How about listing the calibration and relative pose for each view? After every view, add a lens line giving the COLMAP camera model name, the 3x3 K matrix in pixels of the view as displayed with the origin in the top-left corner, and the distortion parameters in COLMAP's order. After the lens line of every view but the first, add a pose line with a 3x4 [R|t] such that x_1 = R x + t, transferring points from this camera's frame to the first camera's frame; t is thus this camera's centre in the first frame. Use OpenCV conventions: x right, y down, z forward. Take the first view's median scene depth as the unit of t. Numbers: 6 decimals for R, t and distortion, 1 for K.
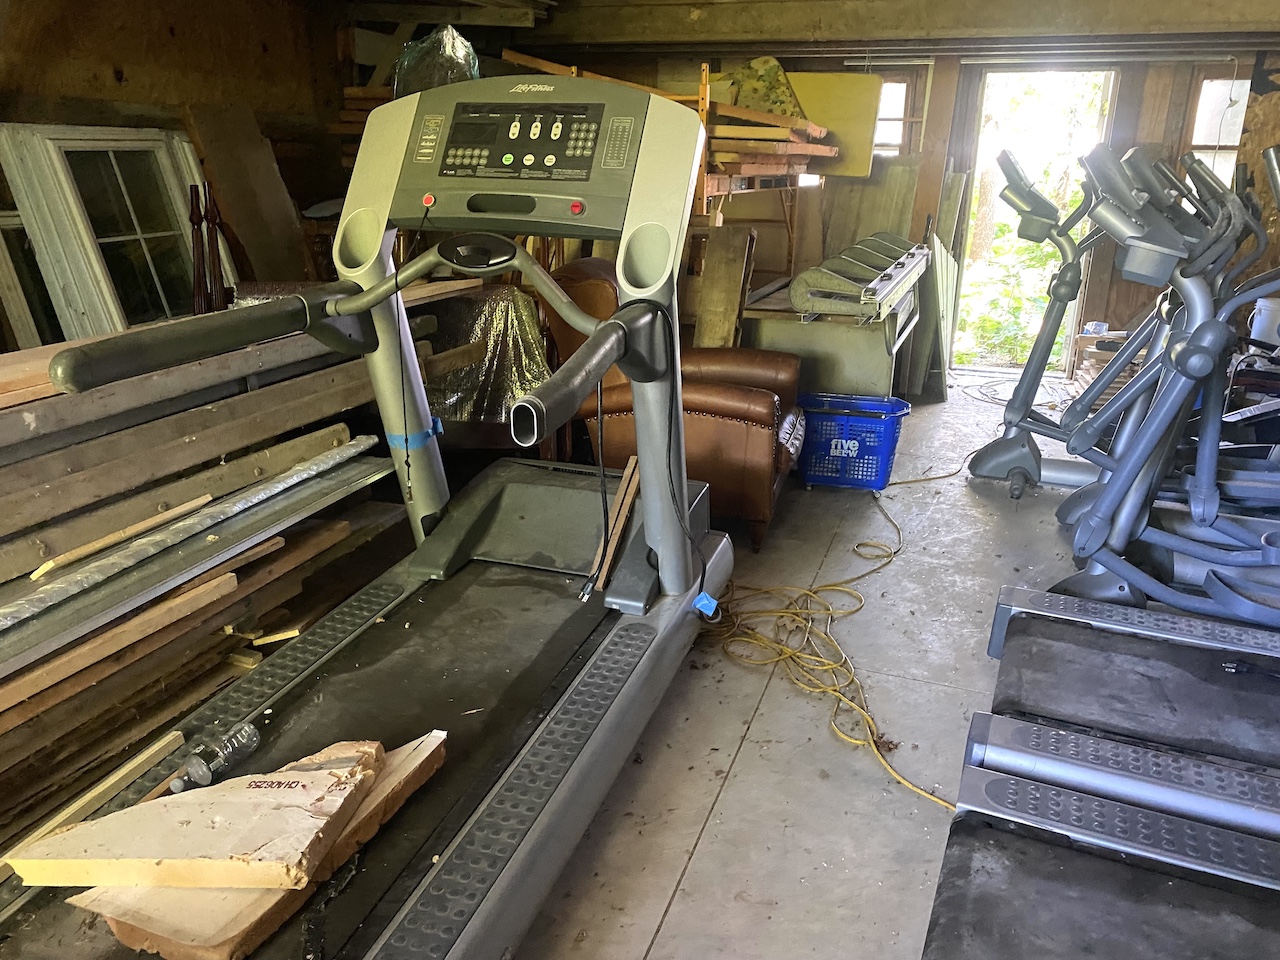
lens RADIAL K [[1024.8, 0, 584.1], [0, 1024.8, 478.9], [0, 0, 1]] dist [0.055538, -0.062675]
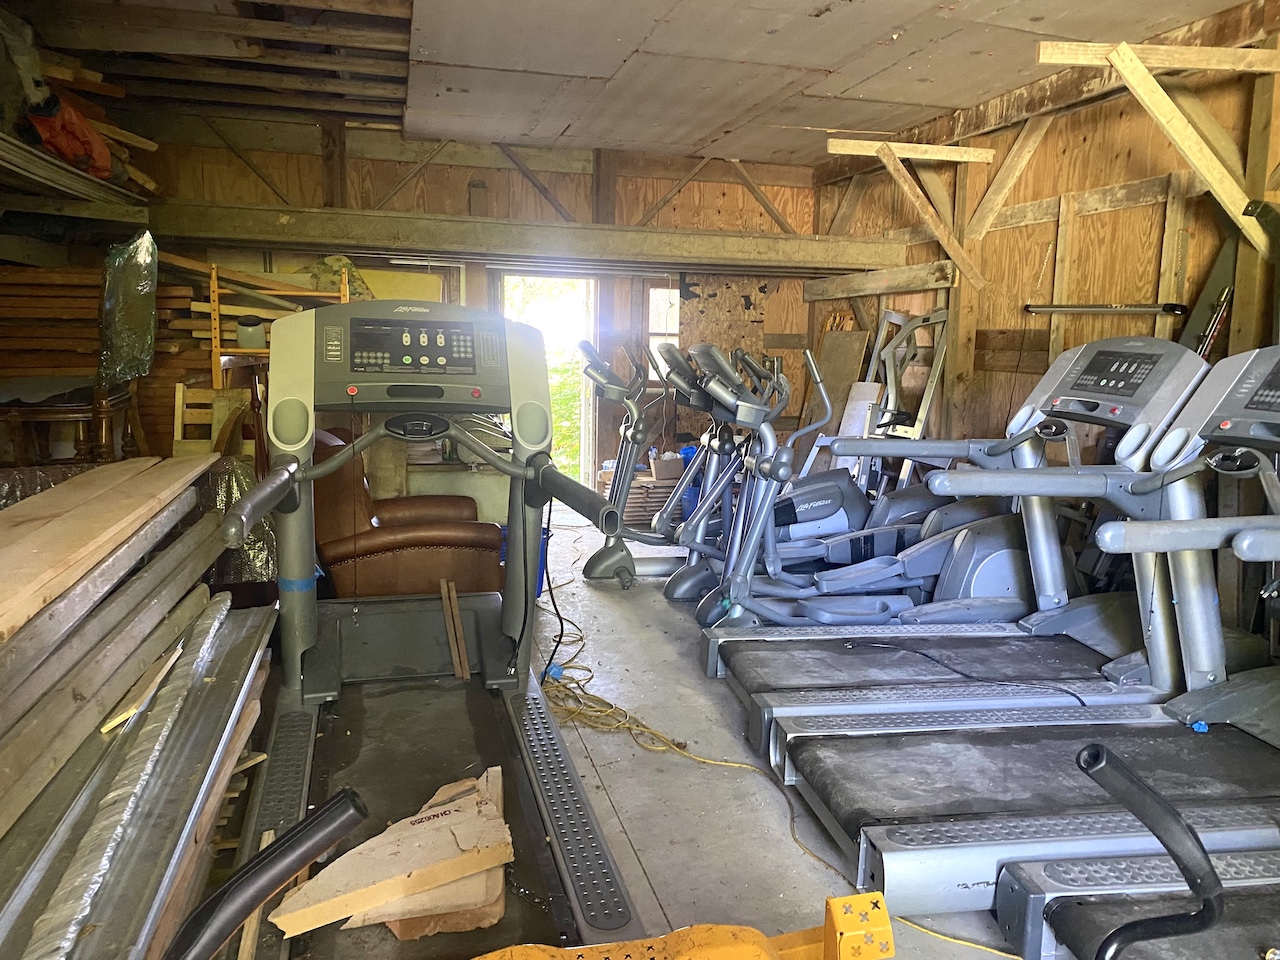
lens RADIAL K [[1022.2, 0, 639.9], [0, 1022.2, 446.7], [0, 0, 1]] dist [0.156167, -0.279799]
pose [[0.823903, -0.059046, 0.563646, -0.577487], [0.161230, 0.977882, -0.133235, 0.033437], [-0.543312, 0.200649, 0.815200, -0.250746]]
